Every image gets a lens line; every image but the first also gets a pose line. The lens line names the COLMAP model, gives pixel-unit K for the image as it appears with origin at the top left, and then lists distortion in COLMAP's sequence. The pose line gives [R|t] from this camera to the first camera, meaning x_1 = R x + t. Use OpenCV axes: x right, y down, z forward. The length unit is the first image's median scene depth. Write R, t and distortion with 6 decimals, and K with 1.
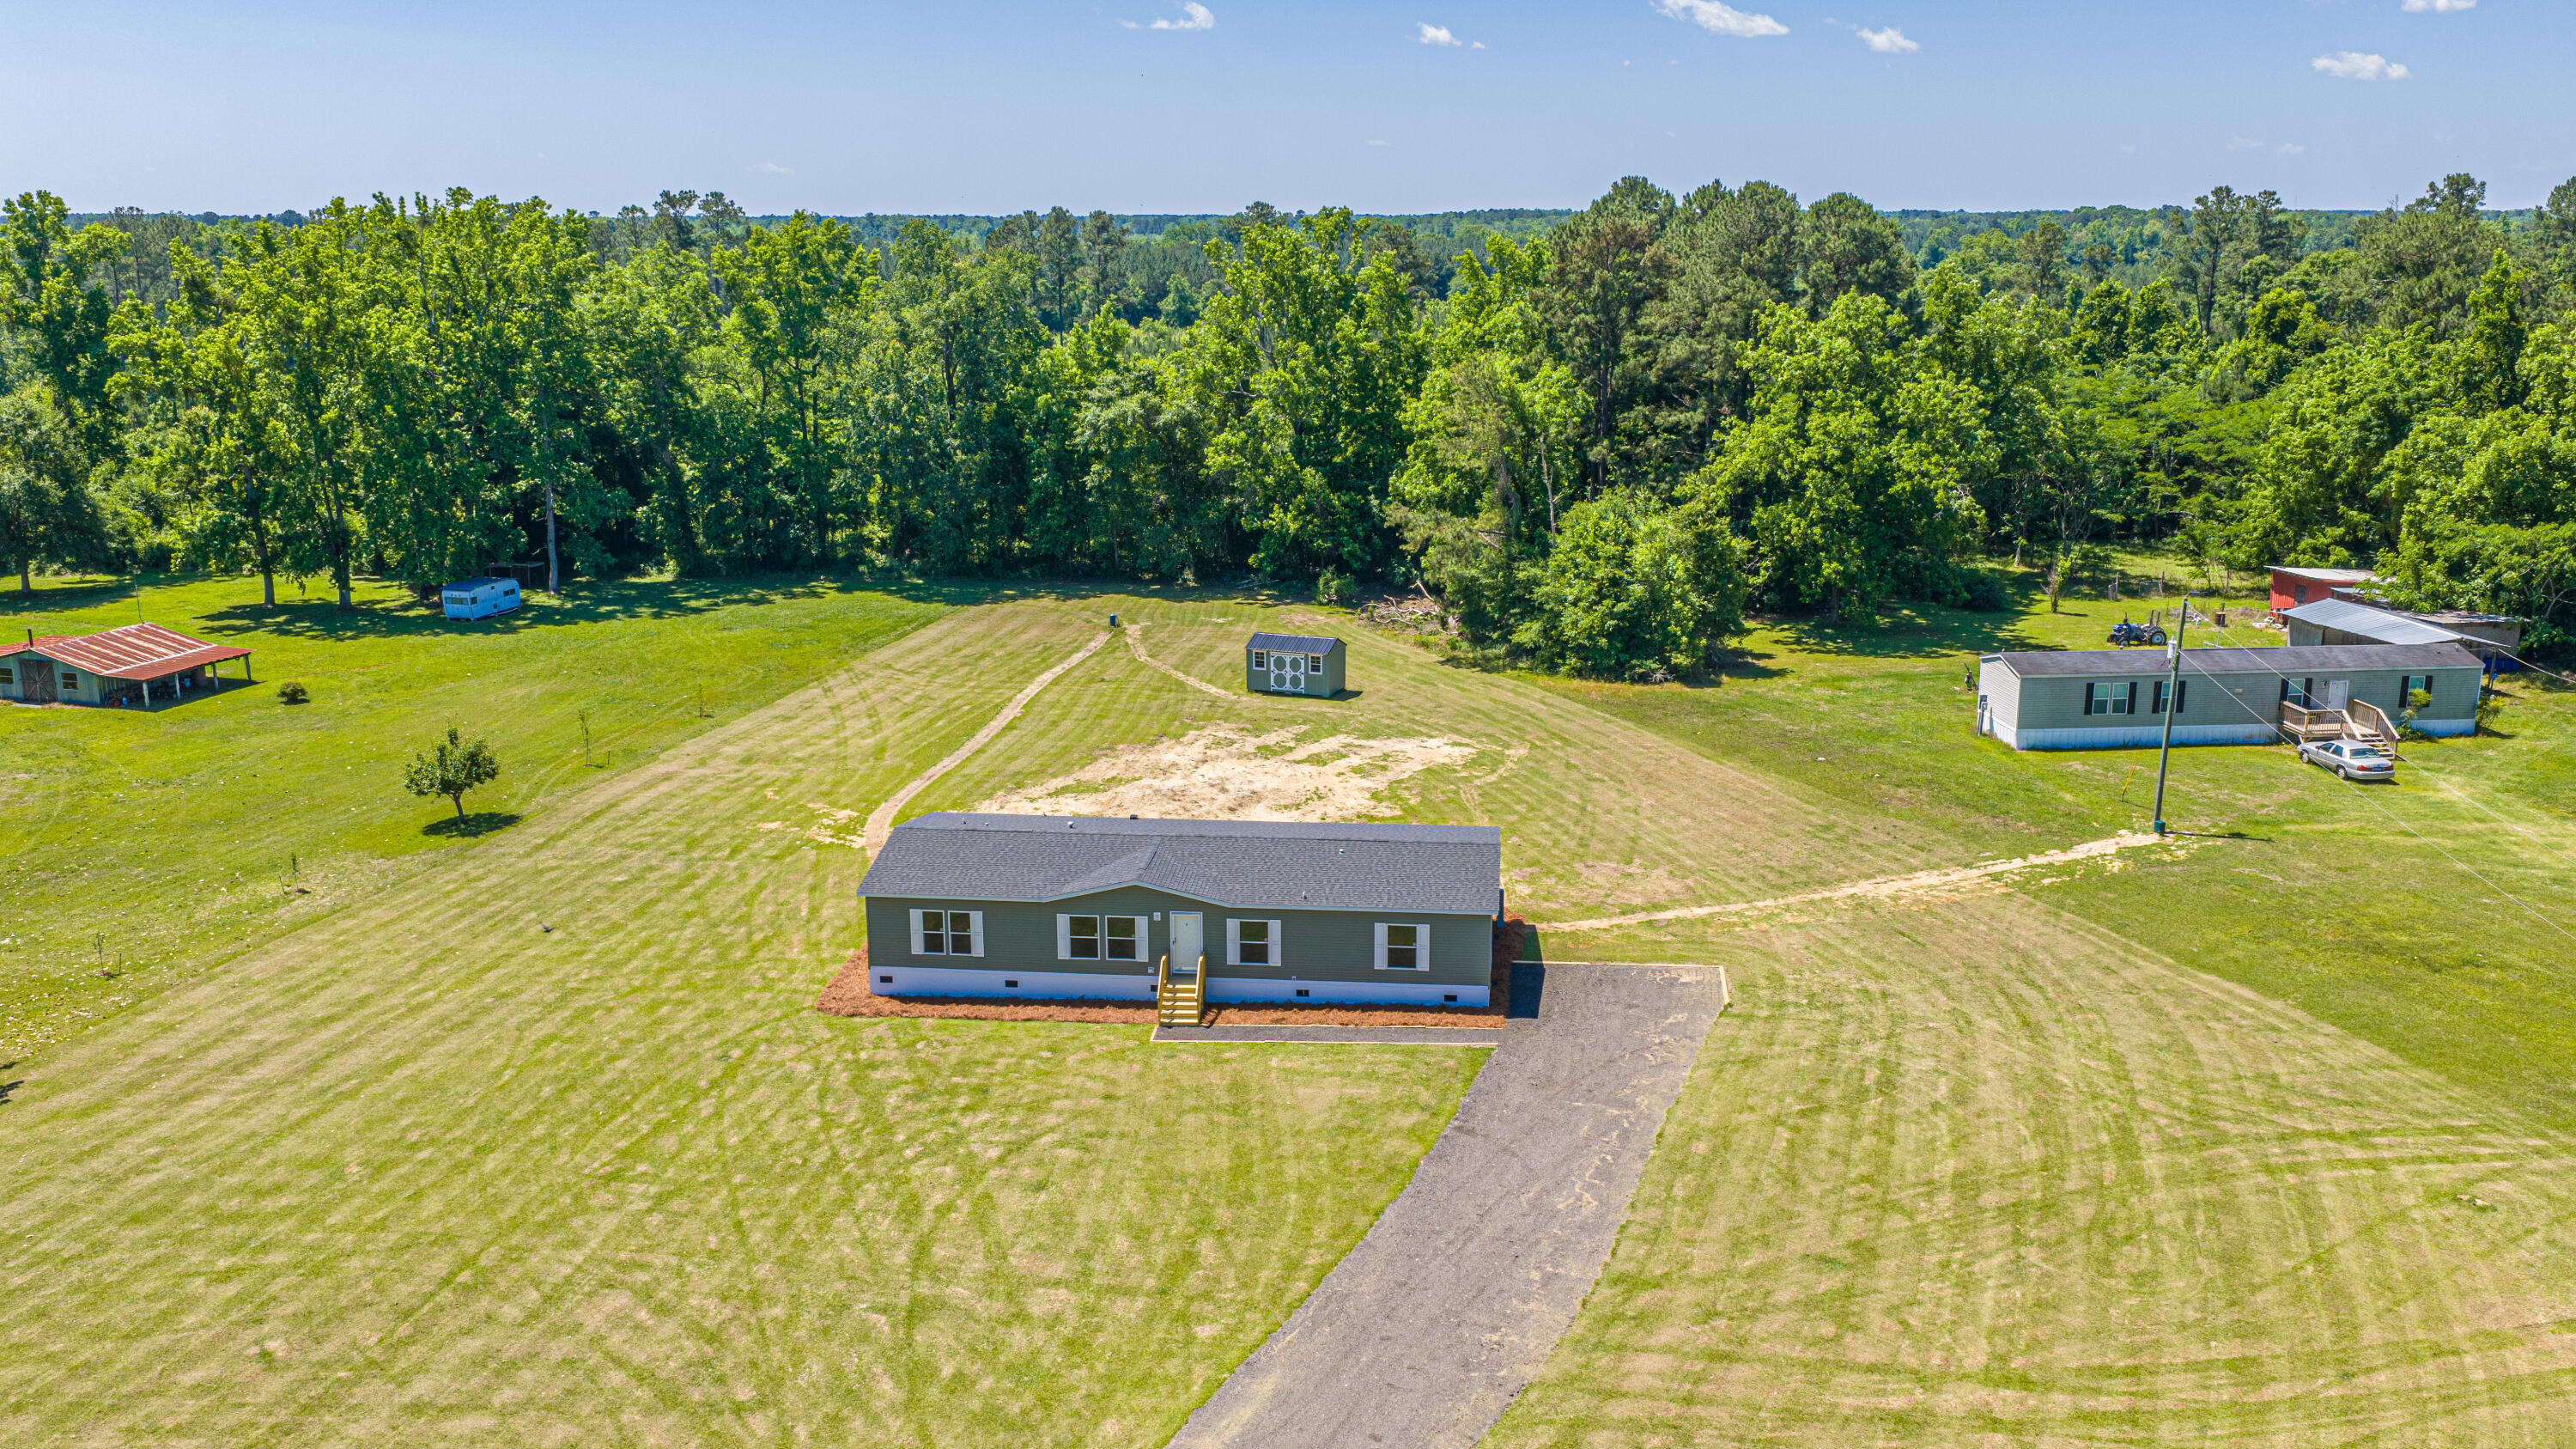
lens RADIAL K [[2140.0, 0, 1284.0], [0, 2140.0, 712.2], [0, 0, 1]] dist [0.031249, -0.064327]
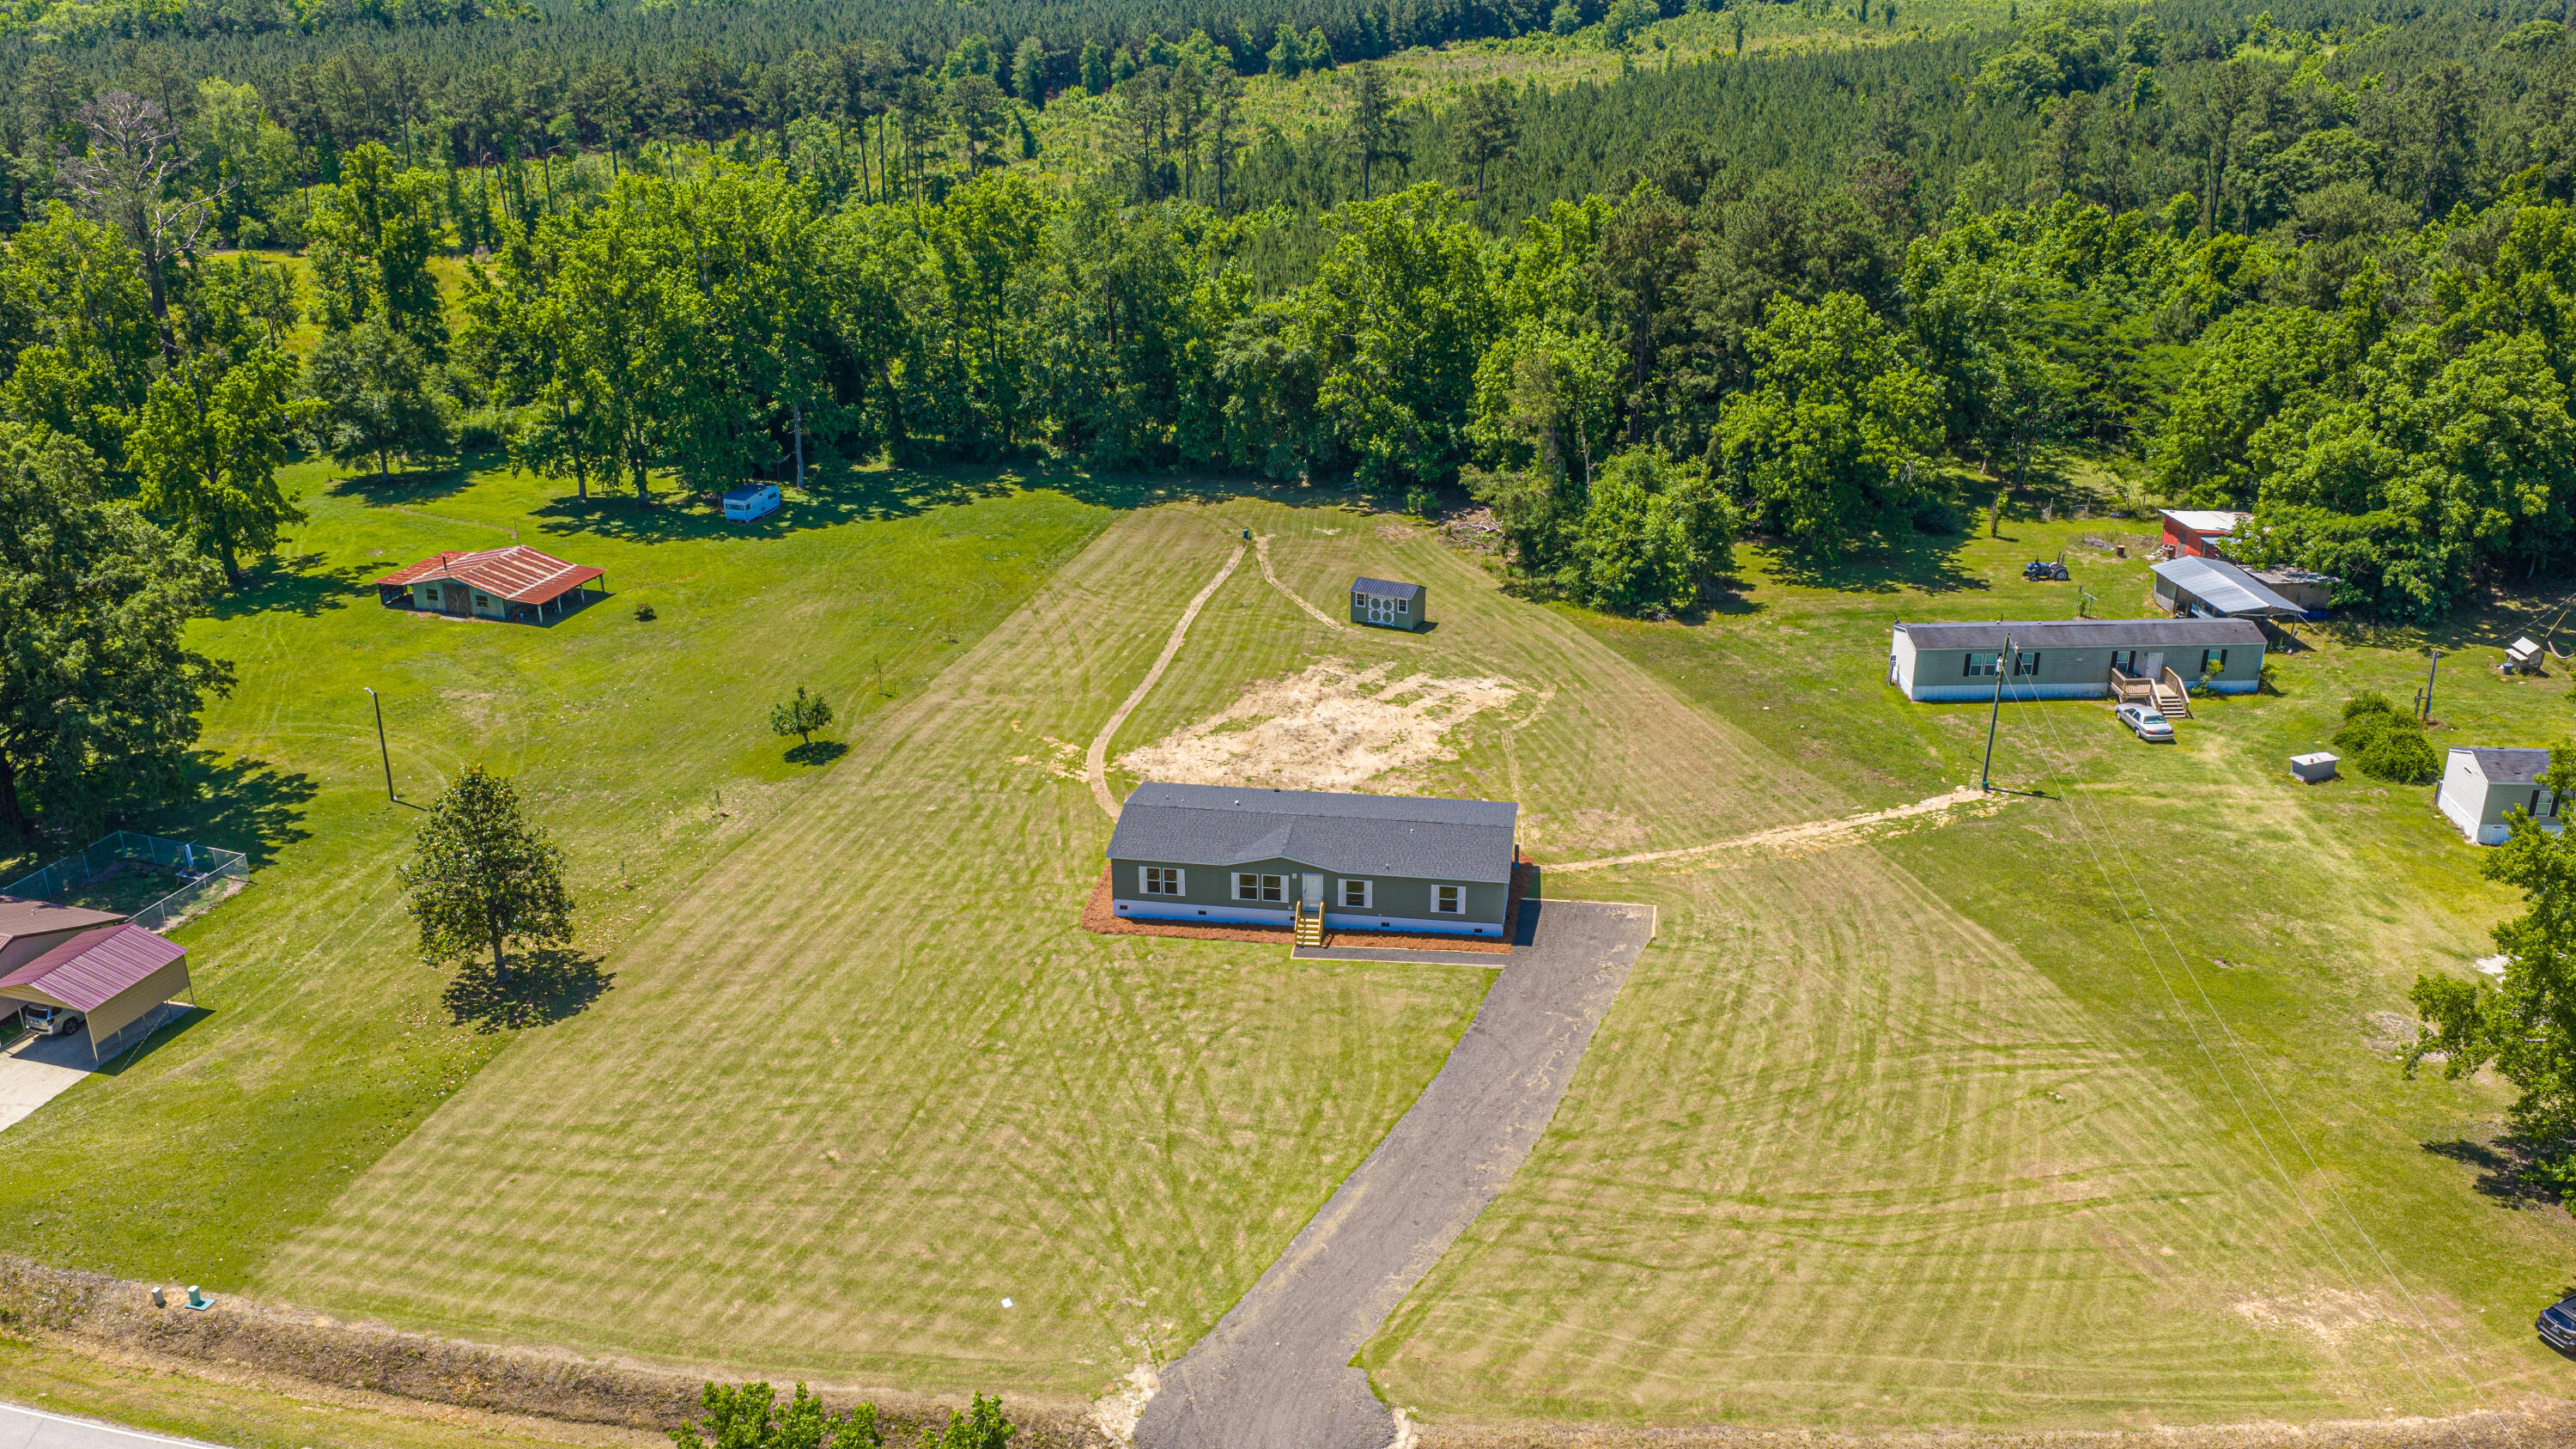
lens RADIAL K [[2140.0, 0, 1274.5], [0, 2140.0, 719.2], [0, 0, 1]] dist [0.031249, -0.064327]
pose [[0.998727, 0.015193, -0.048103, 0.000439], [-0.007410, 0.987408, 0.158022, -0.190735], [0.049898, -0.157465, 0.986263, -0.387803]]
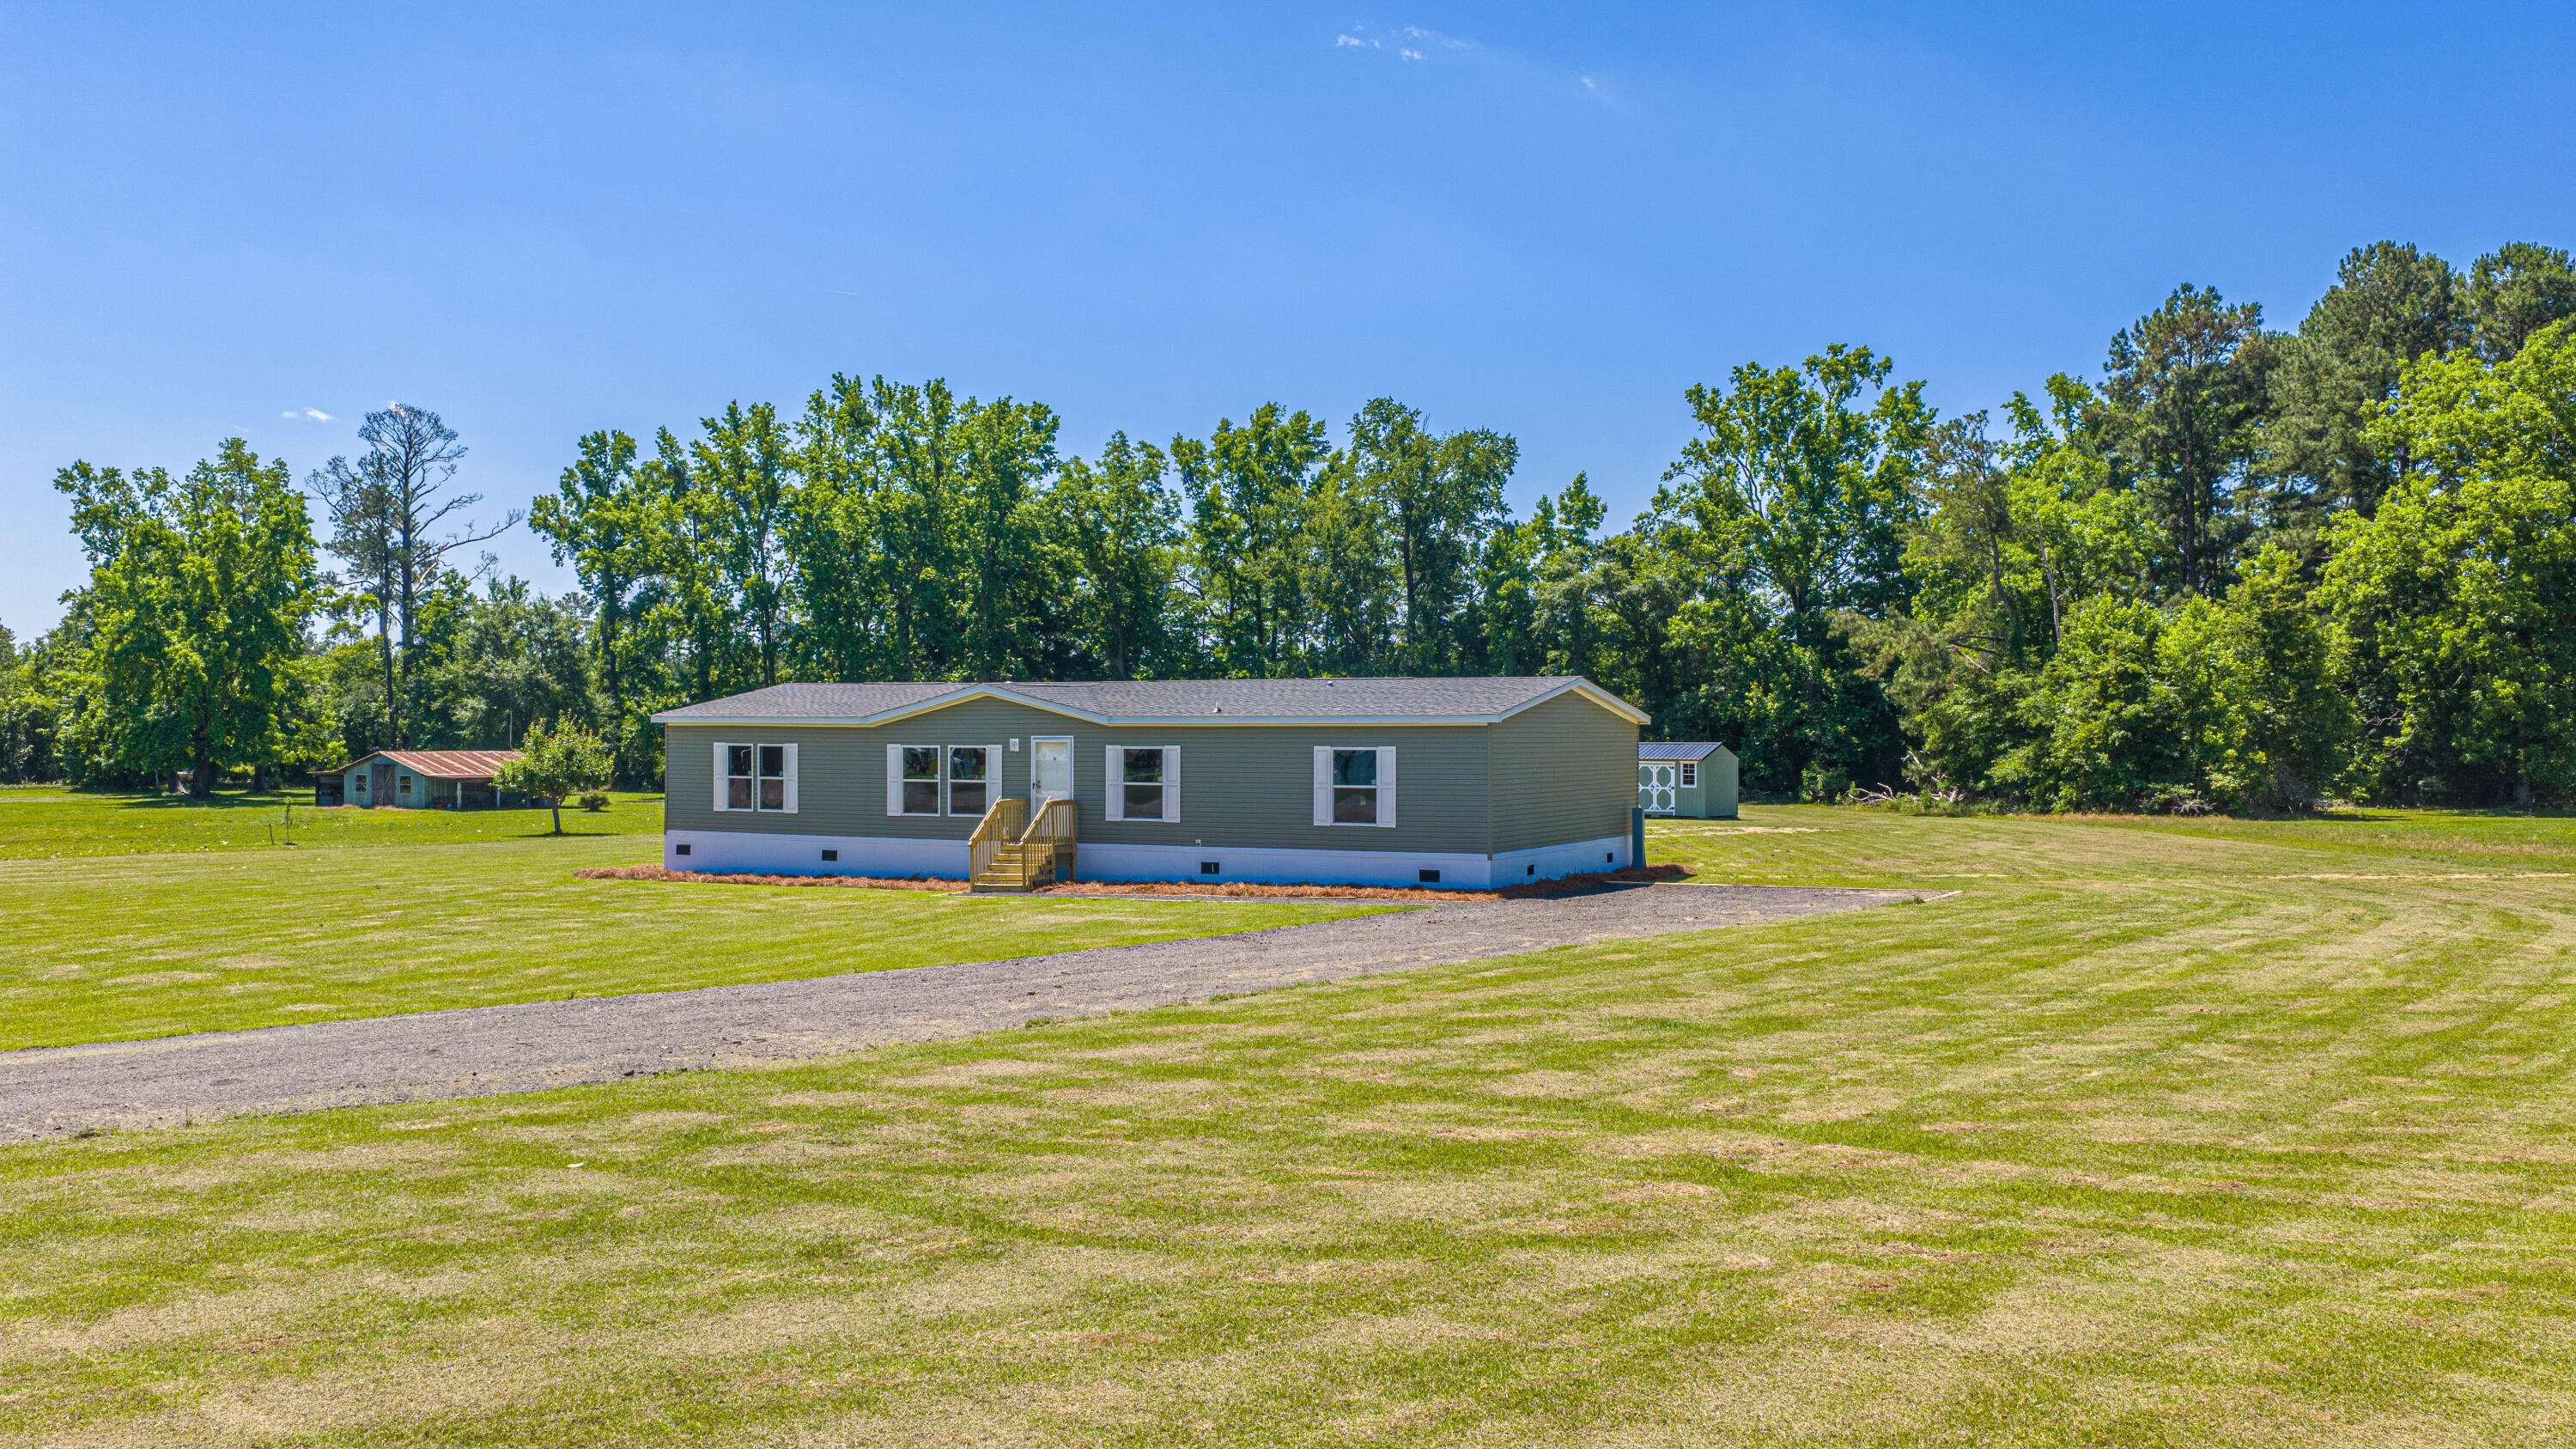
lens RADIAL K [[2140.0, 0, 1283.3], [0, 2140.0, 731.1], [0, 0, 1]] dist [0.031249, -0.064327]
pose [[0.934090, 0.006284, -0.356982, 0.176021], [-0.086452, 0.974072, -0.209067, 0.155355], [0.346413, 0.226149, 0.910415, 0.305639]]
